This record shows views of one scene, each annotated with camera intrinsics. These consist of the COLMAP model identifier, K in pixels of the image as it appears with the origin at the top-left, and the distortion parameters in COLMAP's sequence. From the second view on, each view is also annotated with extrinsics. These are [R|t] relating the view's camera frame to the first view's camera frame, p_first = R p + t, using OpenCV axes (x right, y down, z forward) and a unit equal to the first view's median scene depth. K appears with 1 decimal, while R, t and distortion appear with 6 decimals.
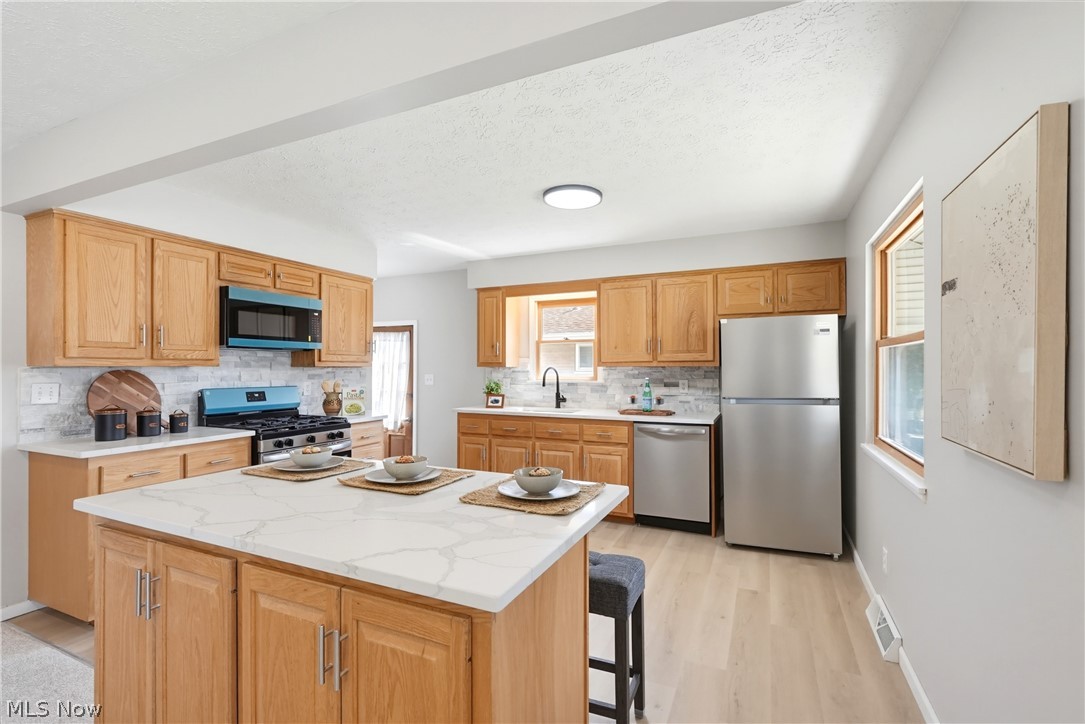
lens RADIAL K [[501.6, 0, 533.8], [0, 501.6, 364.1], [0, 0, 1]] dist [-0.005749, 0.001391]
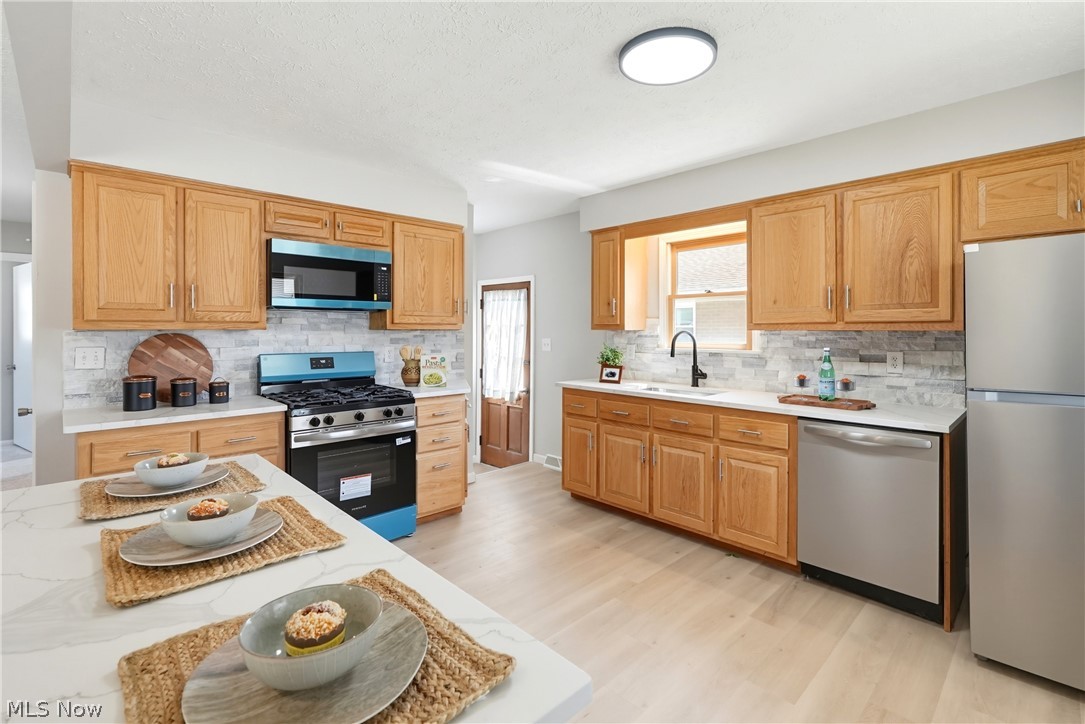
lens RADIAL K [[501.6, 0, 539.8], [0, 501.6, 331.0], [0, 0, 1]] dist [-0.005749, 0.001391]
pose [[0.933134, 0.002841, -0.359519, 0.114925], [0.000942, 0.999946, 0.010349, -0.001403], [0.359529, -0.009996, 0.933080, 0.272542]]
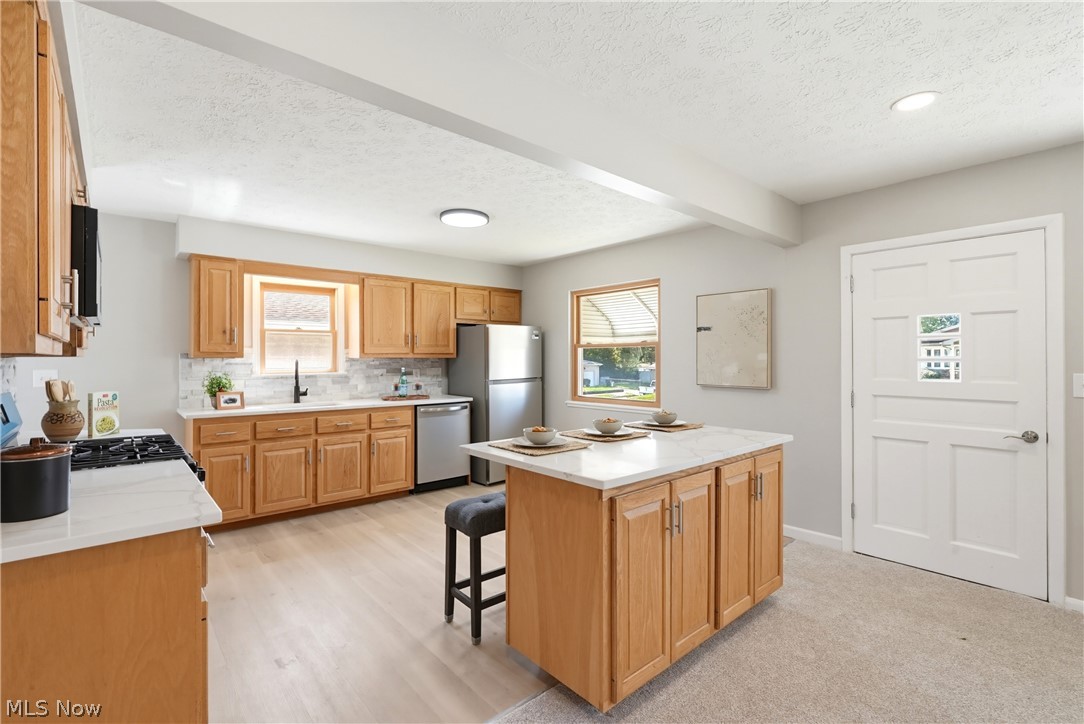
lens RADIAL K [[501.1, 0, 539.0], [0, 501.1, 360.0], [0, 0, 1]] dist [-0.005749, 0.001391]
pose [[0.400210, -0.001032, 0.916423, -0.711158], [-0.004474, 0.999985, 0.003080, 0.004622], [-0.916413, -0.005333, 0.400199, 0.262433]]
